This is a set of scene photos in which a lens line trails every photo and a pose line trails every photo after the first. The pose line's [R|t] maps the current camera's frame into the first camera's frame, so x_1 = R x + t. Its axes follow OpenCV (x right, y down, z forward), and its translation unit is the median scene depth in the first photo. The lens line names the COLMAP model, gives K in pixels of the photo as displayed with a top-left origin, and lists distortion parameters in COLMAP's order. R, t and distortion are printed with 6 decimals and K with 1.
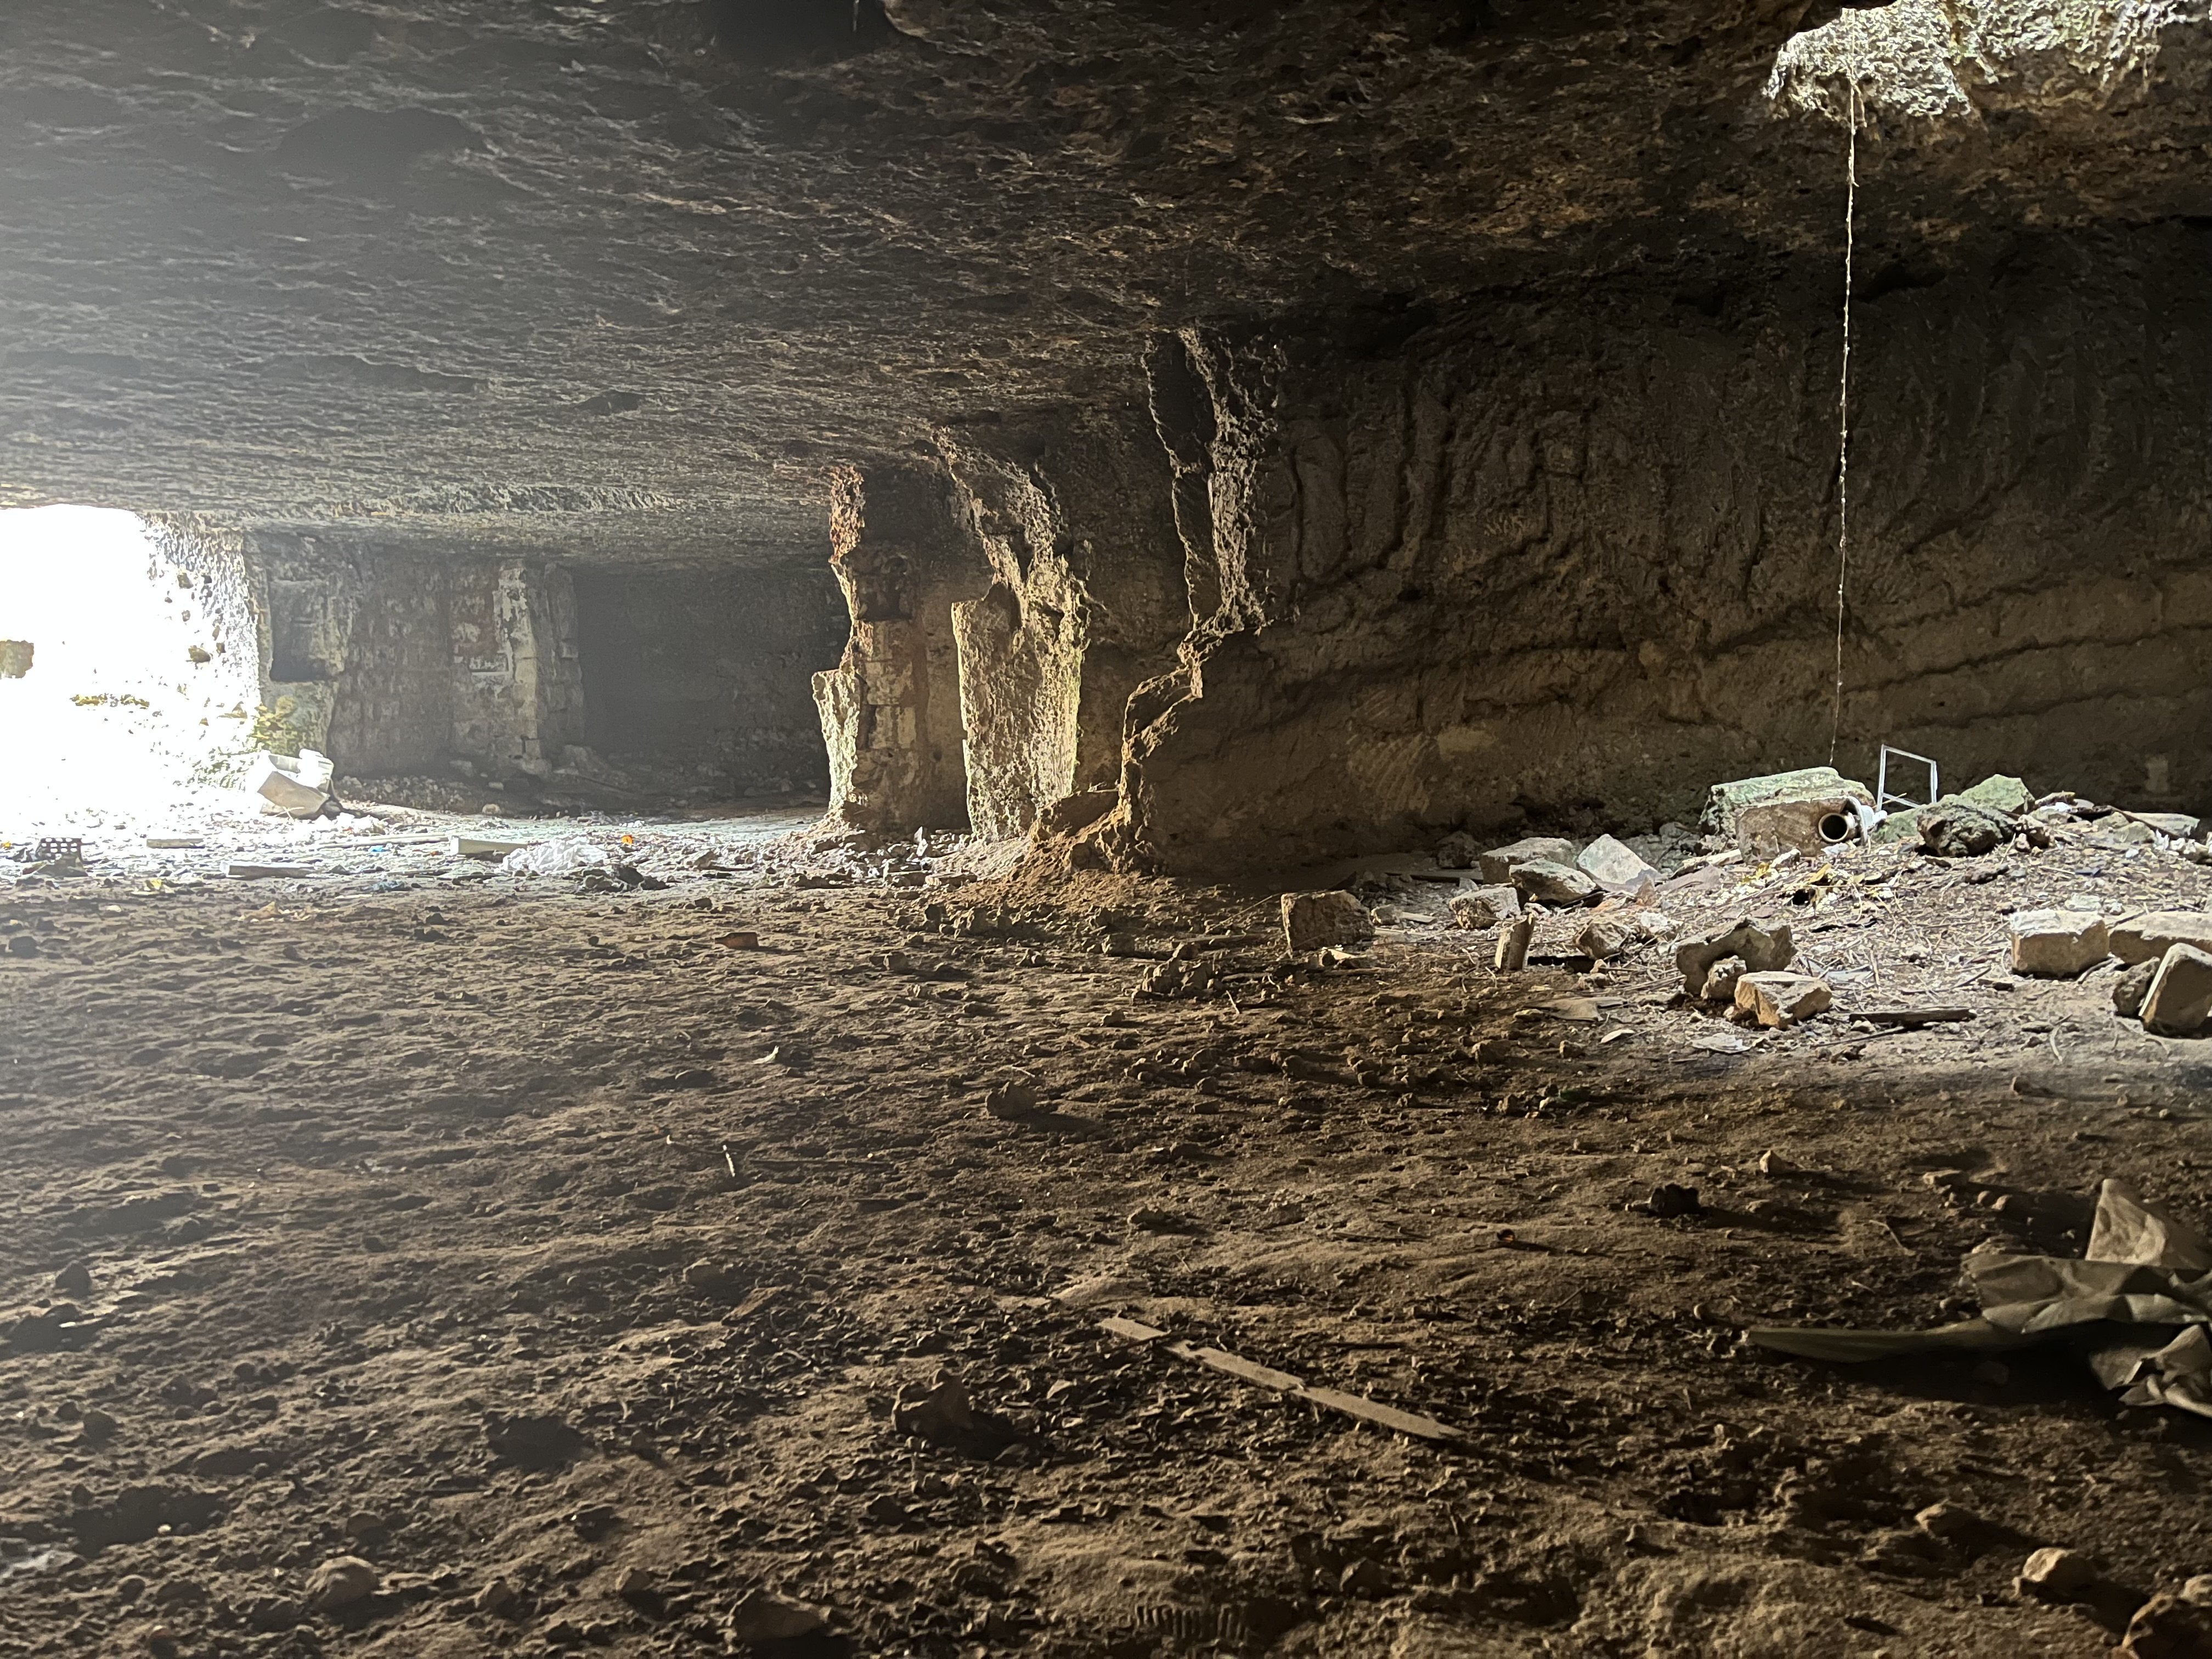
lens RADIAL K [[1675.1, 0, 1100.7], [0, 1675.1, 839.8], [0, 0, 1]] dist [0.083247, -0.104217]
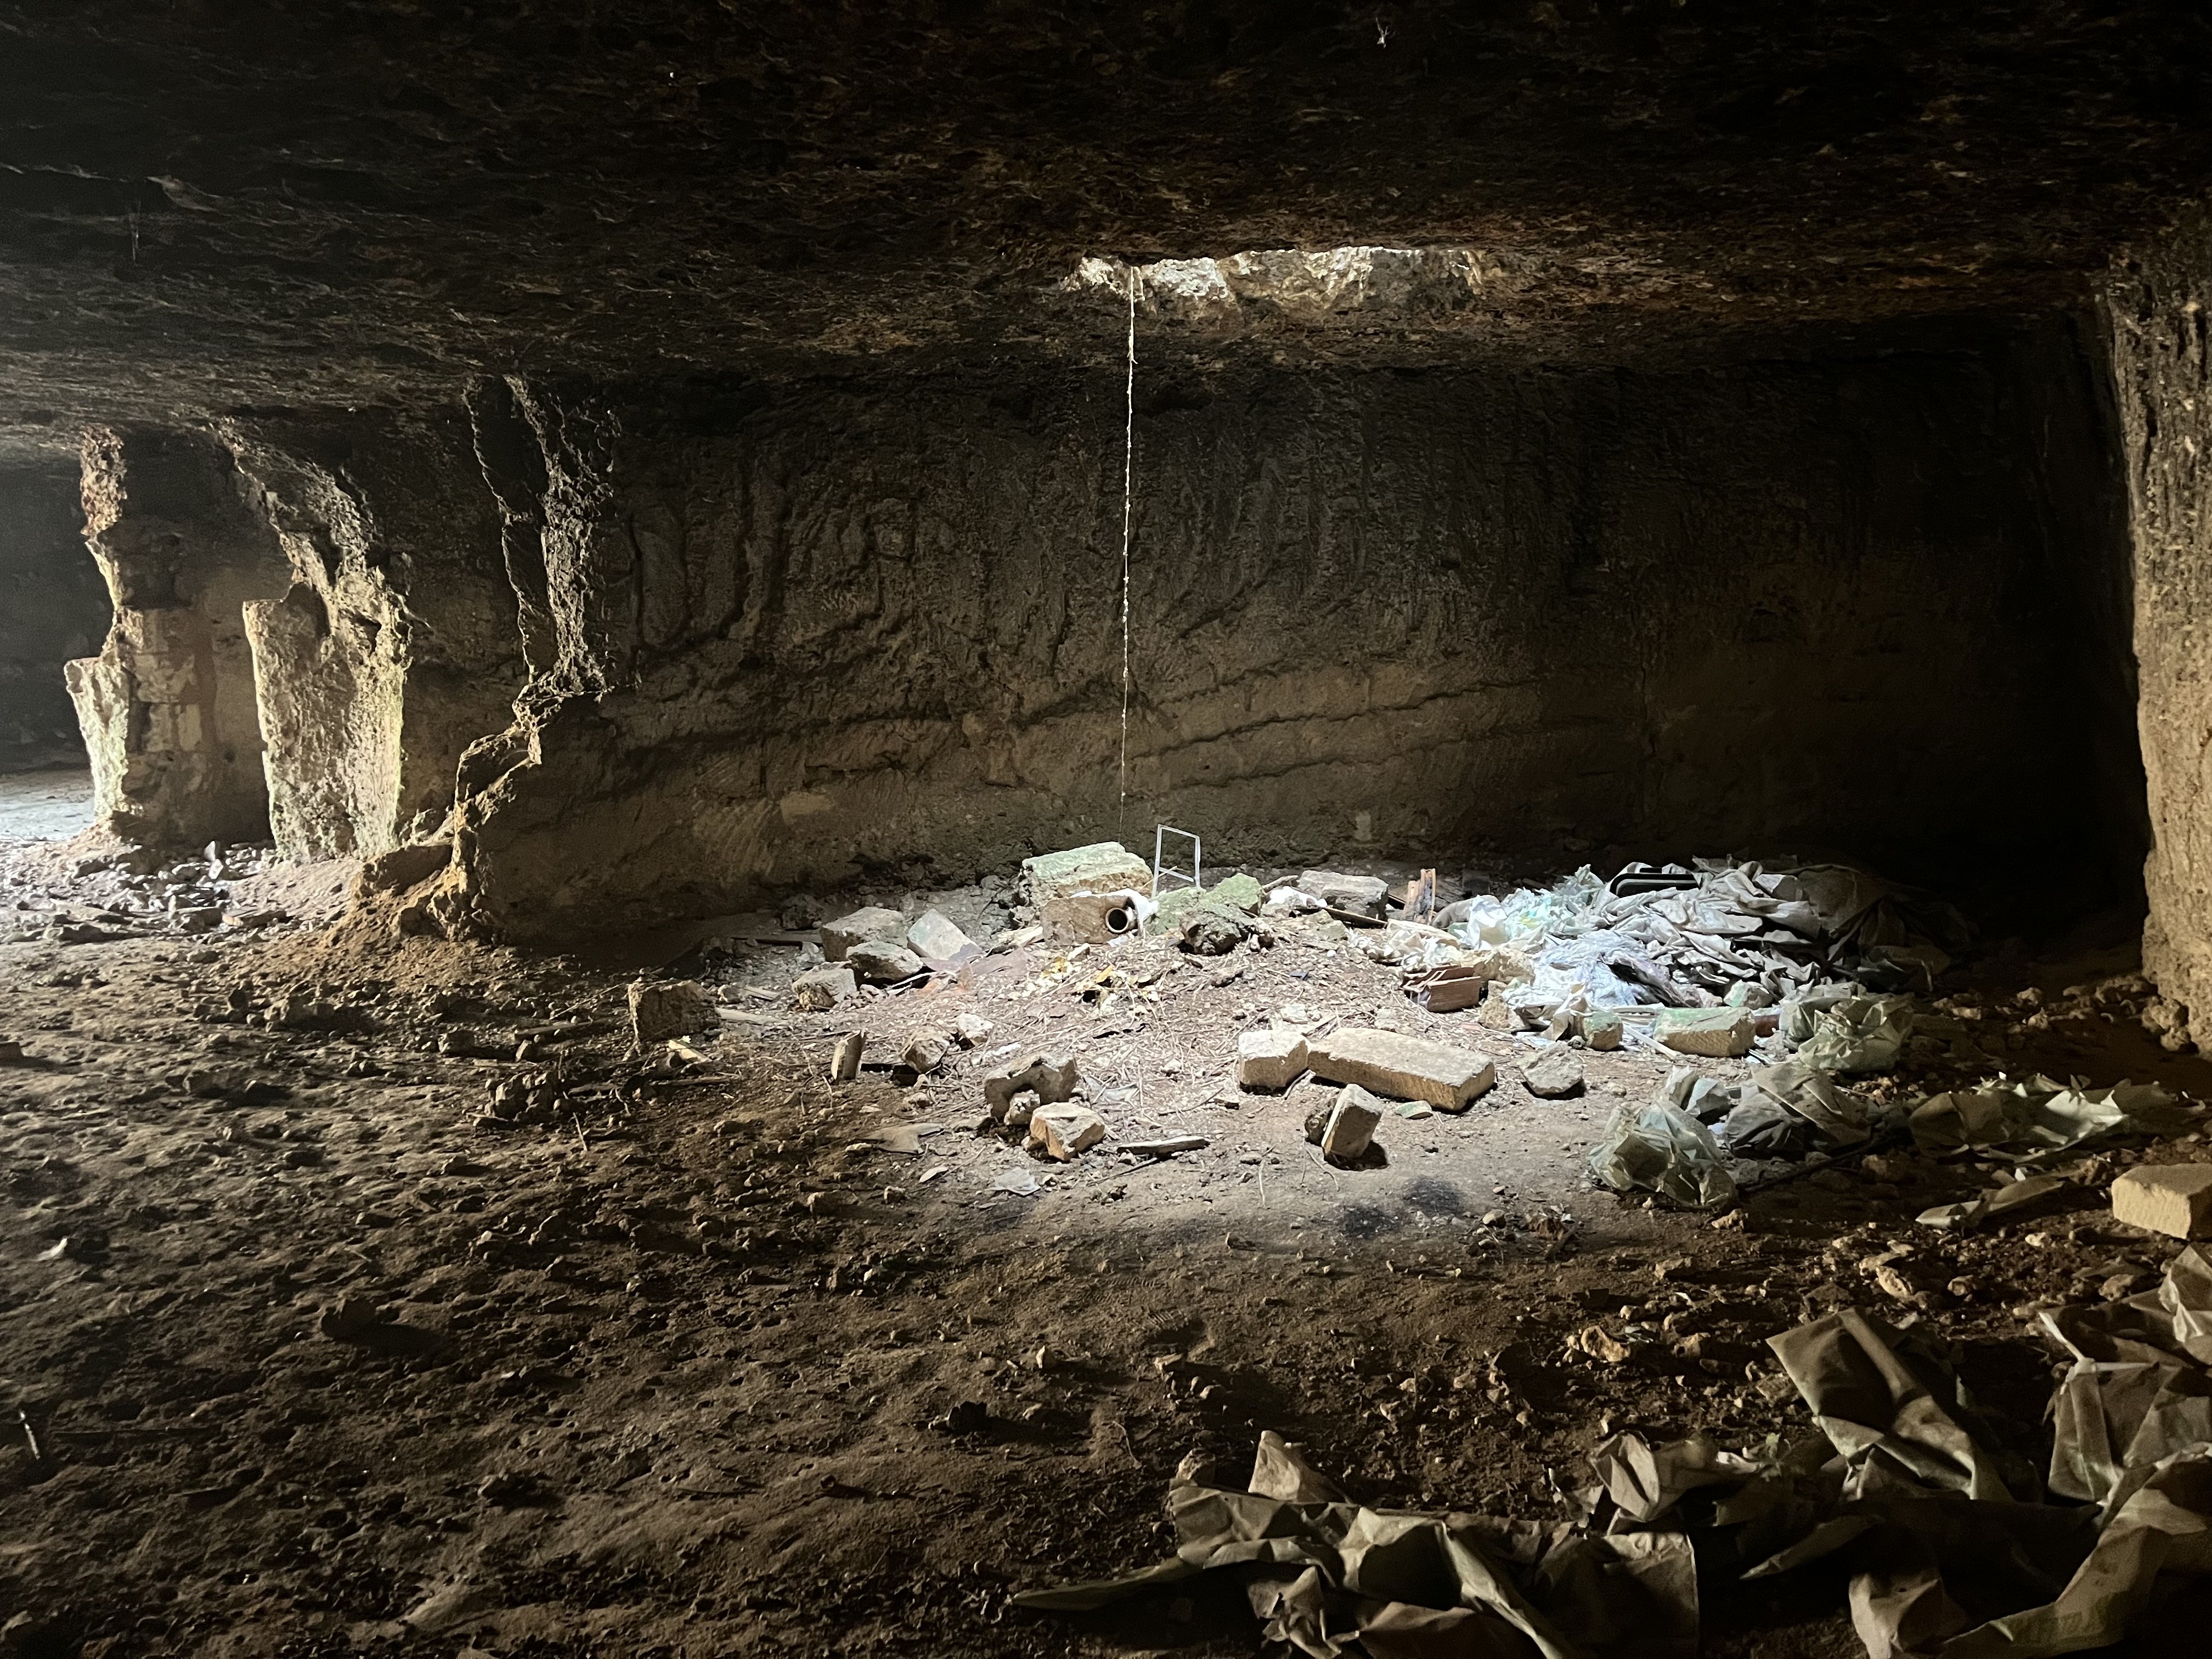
lens RADIAL K [[1675.1, 0, 1112.7], [0, 1675.1, 836.0], [0, 0, 1]] dist [0.083247, -0.104217]
pose [[0.926276, -0.025937, 0.375951, -0.003414], [-0.005128, 0.996669, 0.081394, -0.154736], [-0.376810, -0.077321, 0.923058, -0.060666]]
